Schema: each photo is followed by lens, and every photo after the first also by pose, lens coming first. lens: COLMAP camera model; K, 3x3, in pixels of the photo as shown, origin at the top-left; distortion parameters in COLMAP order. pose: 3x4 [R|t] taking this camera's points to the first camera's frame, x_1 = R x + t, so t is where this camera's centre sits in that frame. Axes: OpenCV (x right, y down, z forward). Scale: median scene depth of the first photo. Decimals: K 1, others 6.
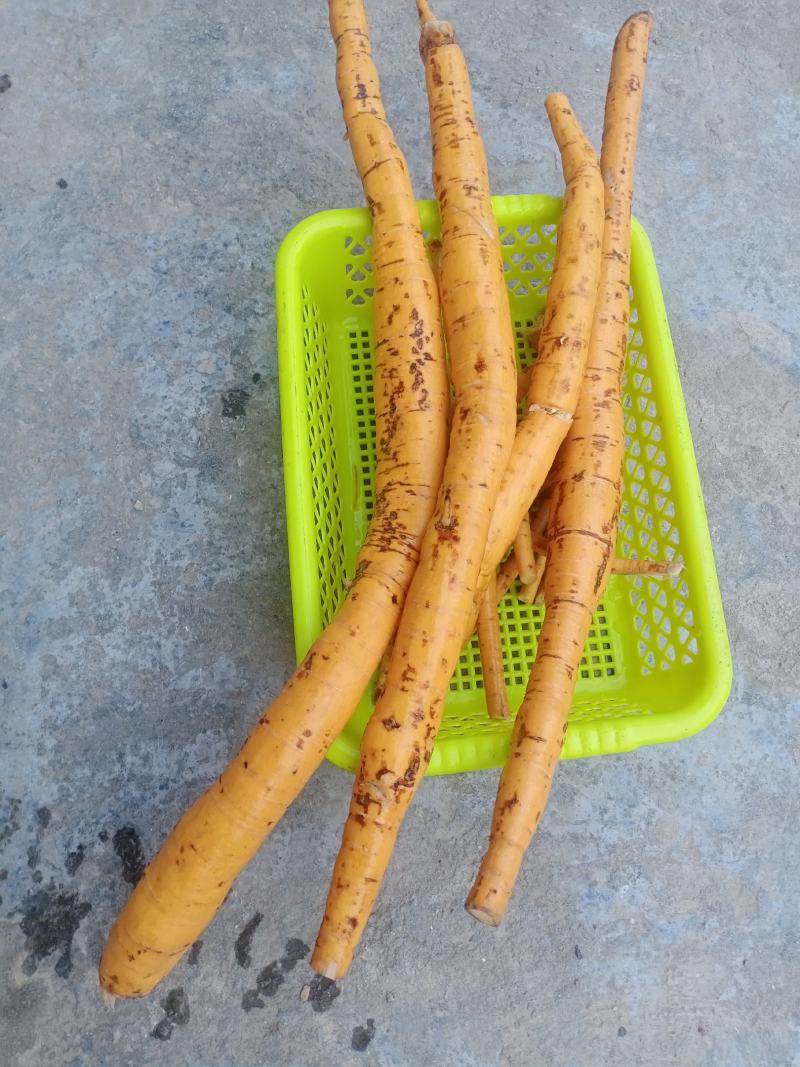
lens RADIAL K [[836.0, 0, 366.9], [0, 836.0, 531.8], [0, 0, 1]] dist [0.042154, -0.097204]
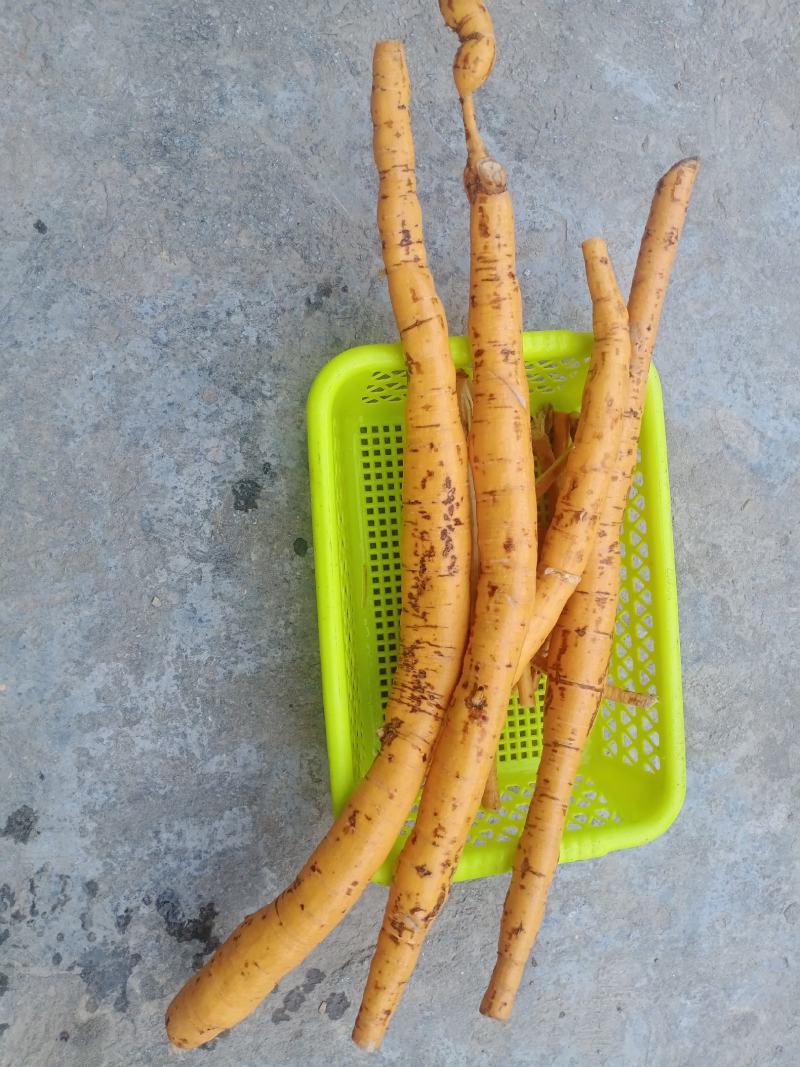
lens RADIAL K [[836.0, 0, 366.9], [0, 836.0, 531.8], [0, 0, 1]] dist [0.042154, -0.097204]
pose [[0.988800, 0.003312, 0.149212, -0.186153], [-0.045499, 0.958856, 0.280224, -0.456620], [-0.142145, -0.283874, 0.948267, 0.005173]]
